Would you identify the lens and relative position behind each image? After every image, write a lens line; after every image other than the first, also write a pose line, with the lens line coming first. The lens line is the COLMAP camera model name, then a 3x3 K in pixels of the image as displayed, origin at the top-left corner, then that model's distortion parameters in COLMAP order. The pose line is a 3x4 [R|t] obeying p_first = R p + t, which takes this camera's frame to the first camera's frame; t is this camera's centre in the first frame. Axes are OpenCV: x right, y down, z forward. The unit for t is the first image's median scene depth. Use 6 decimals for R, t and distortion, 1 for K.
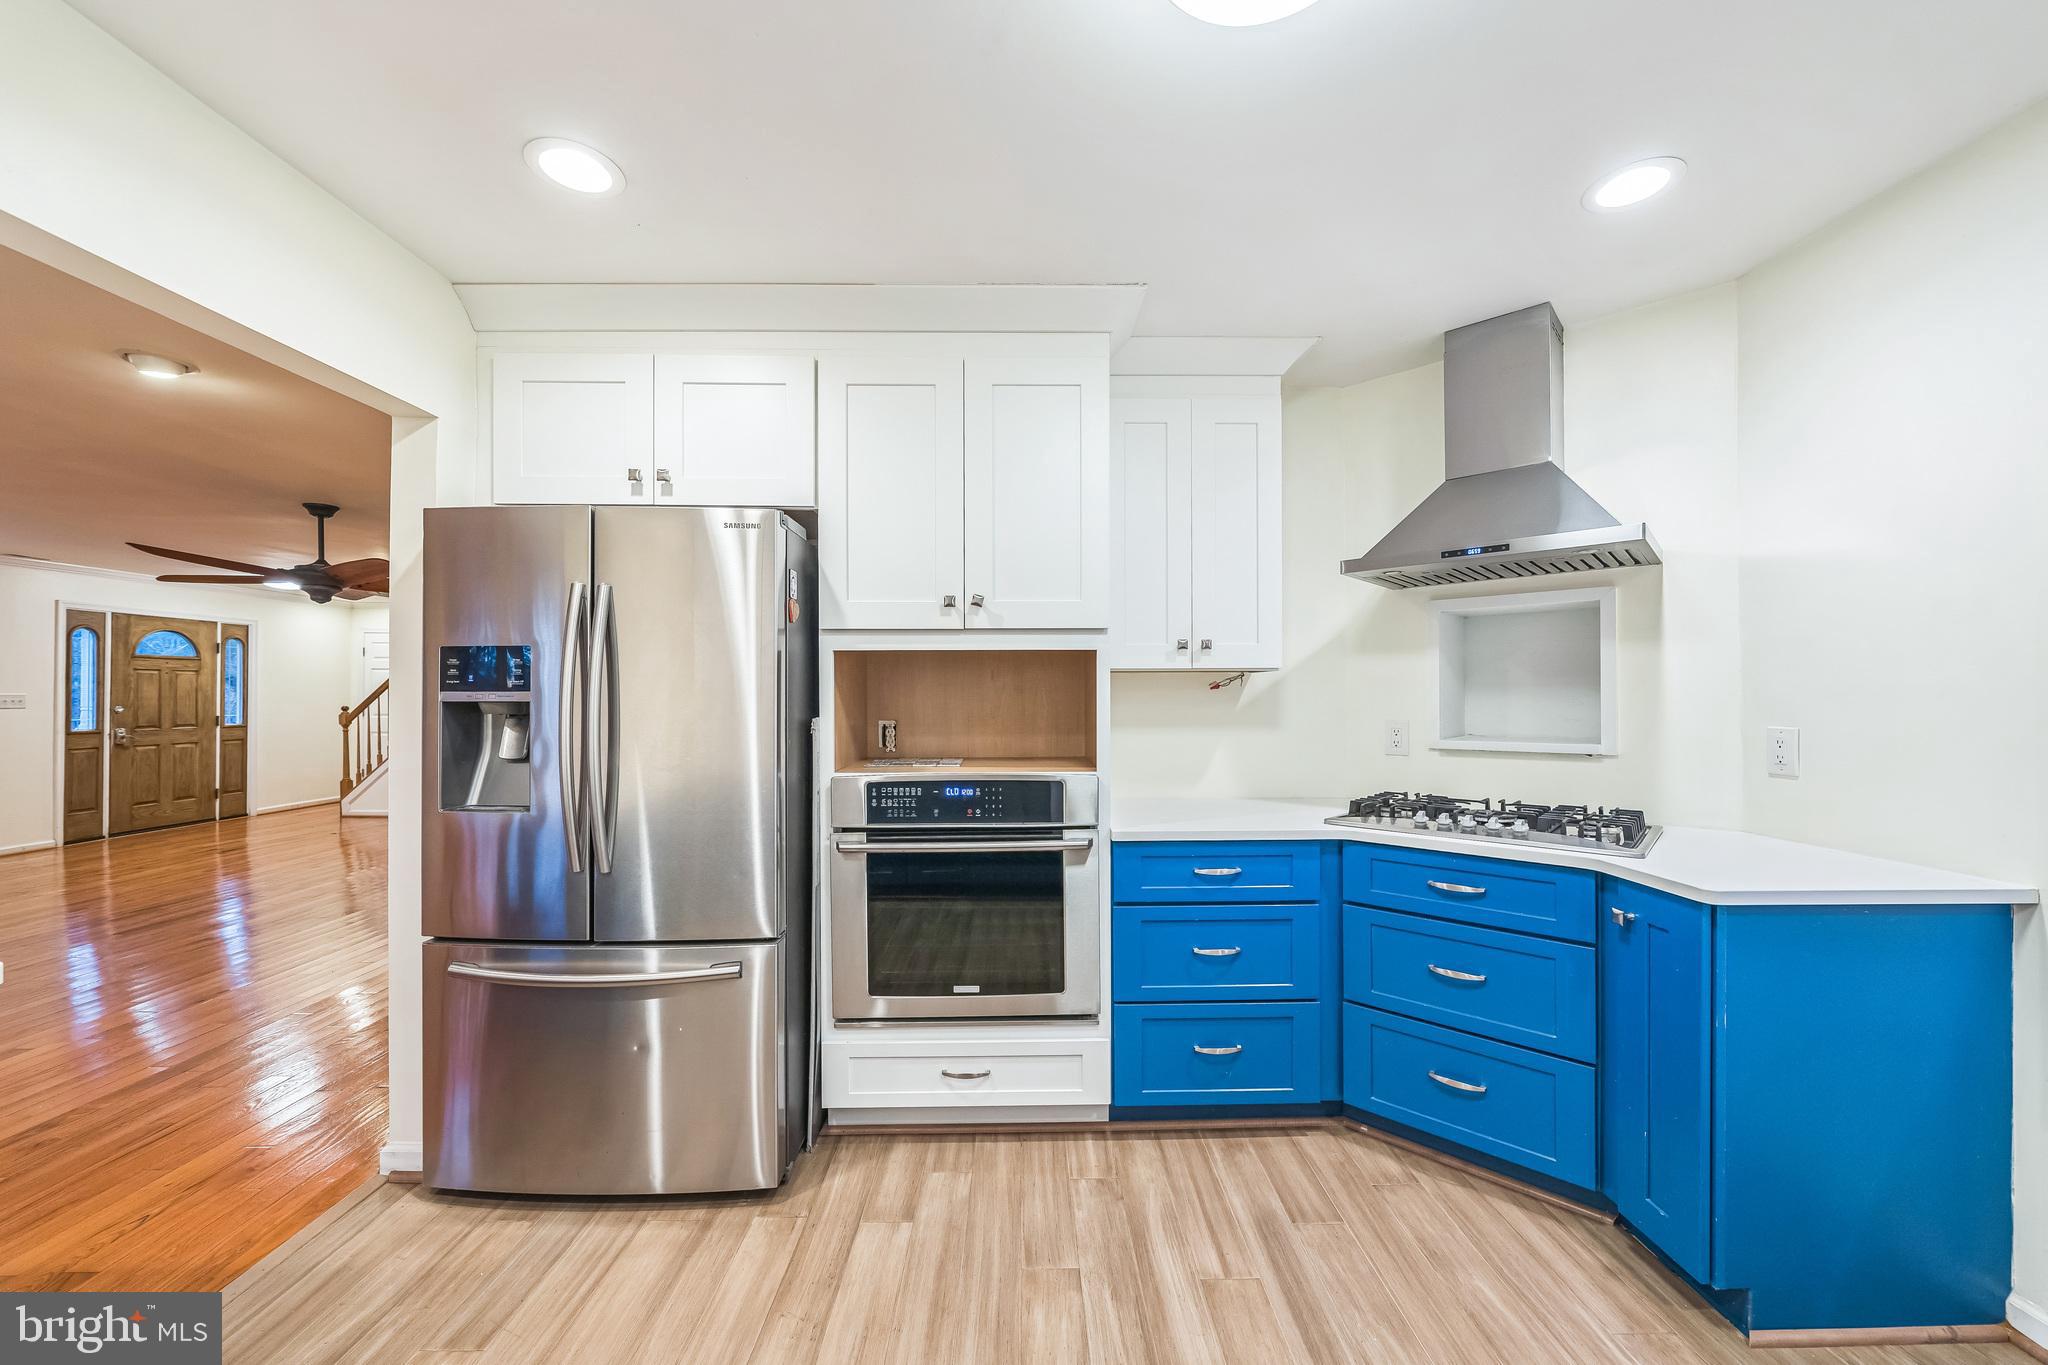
lens RADIAL K [[766.0, 0, 1034.9], [0, 766.0, 699.2], [0, 0, 1]] dist [0.000413, 0.000200]
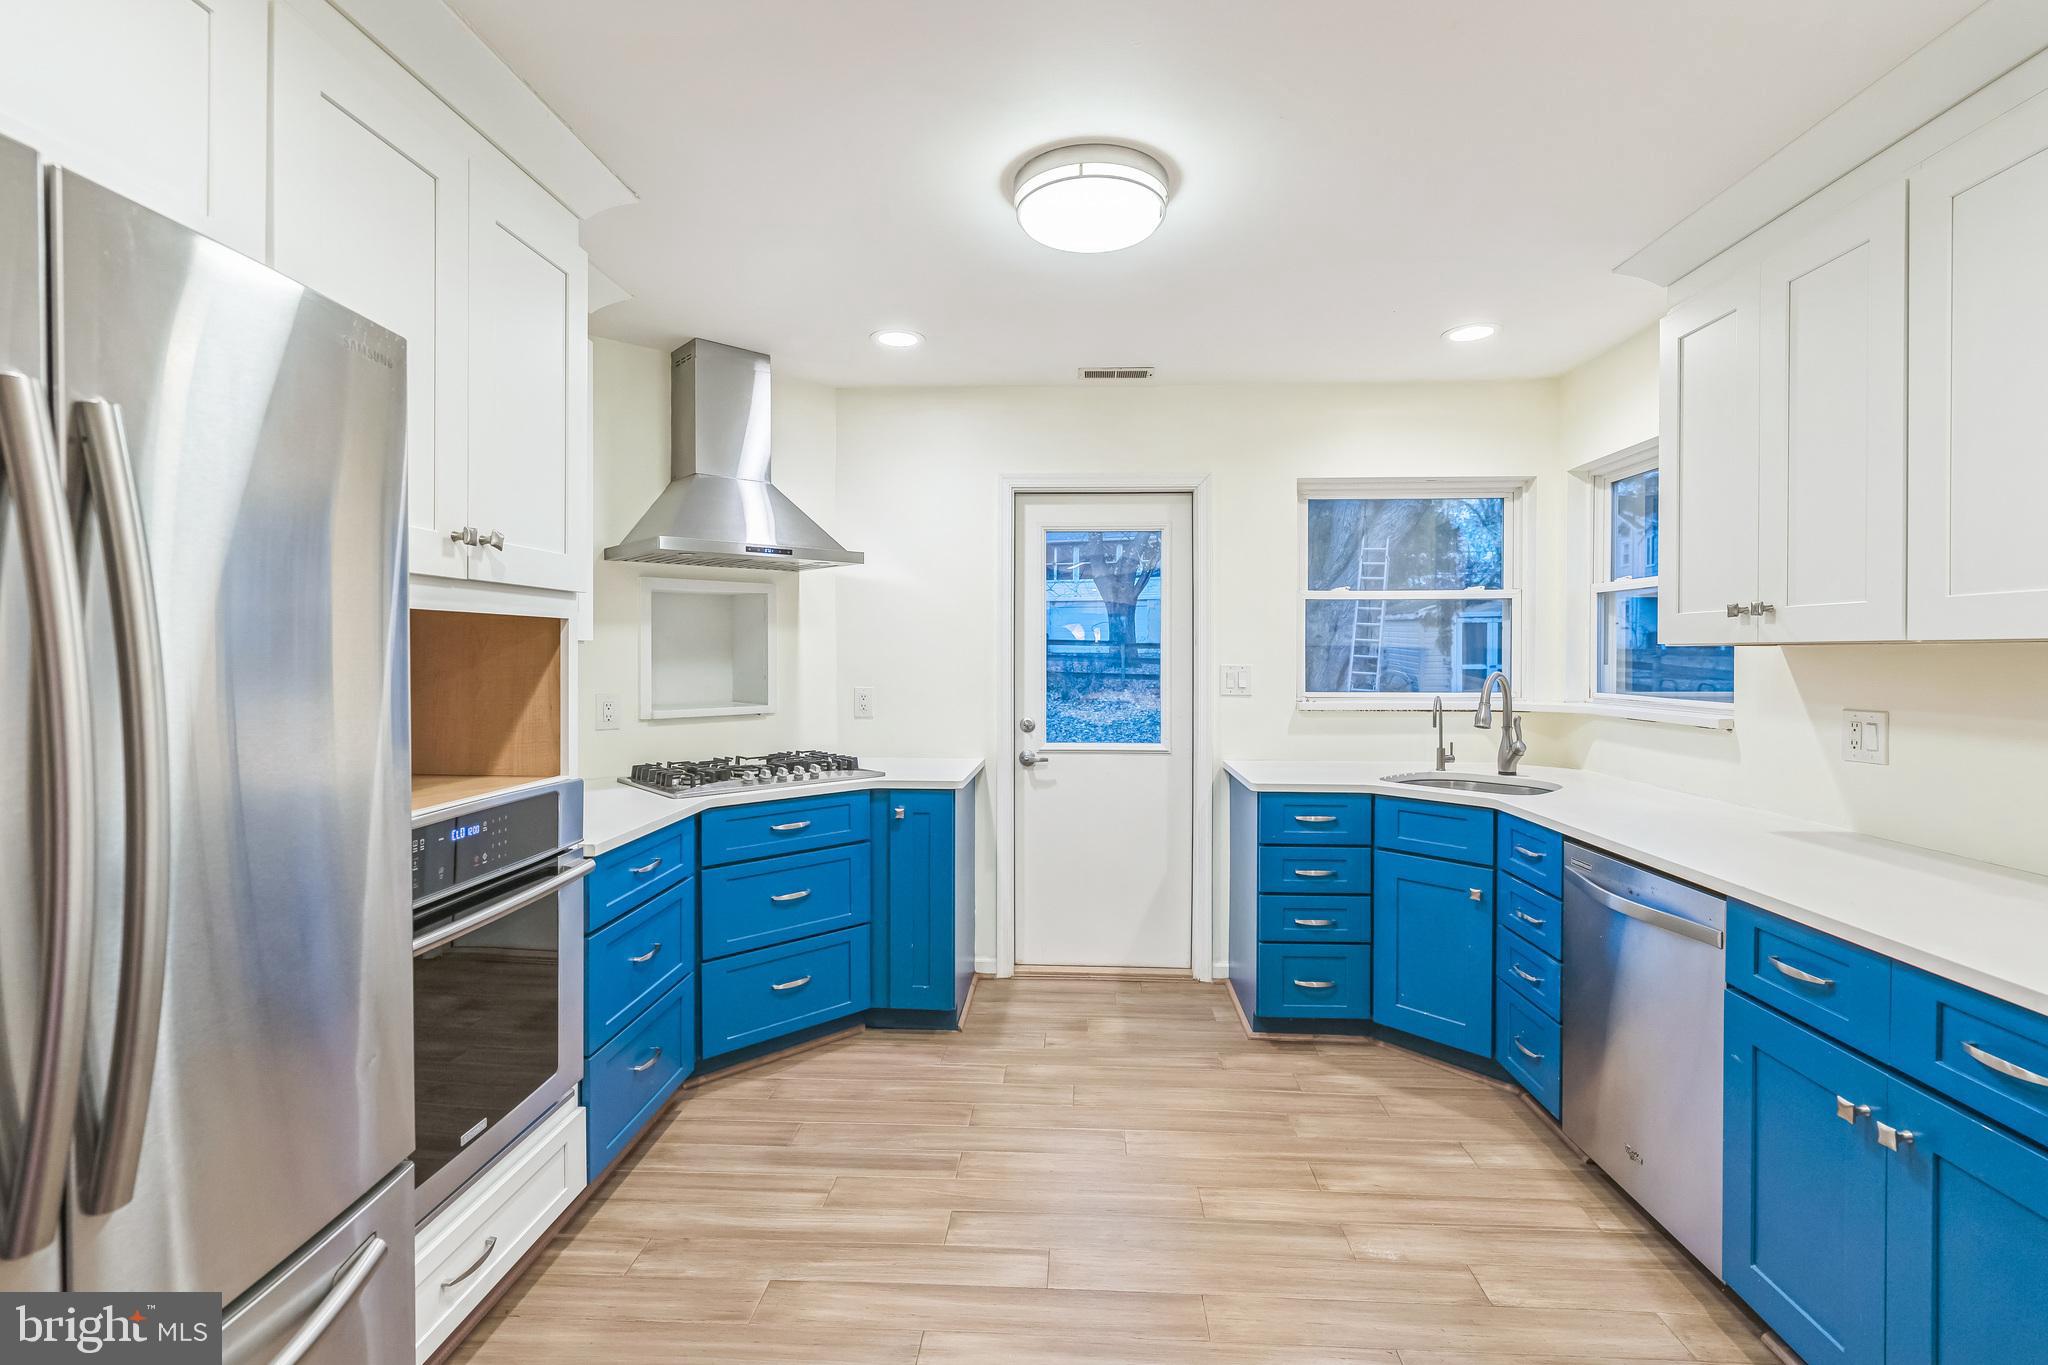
lens RADIAL K [[935.7, 0, 1025.7], [0, 935.7, 661.8], [0, 0, 1]] dist [-0.000523, -0.000115]
pose [[0.074547, -0.009158, 0.997175, -0.902363], [0.000609, 0.999958, 0.009138, -0.031167], [-0.997217, -0.000074, 0.074550, 0.502138]]
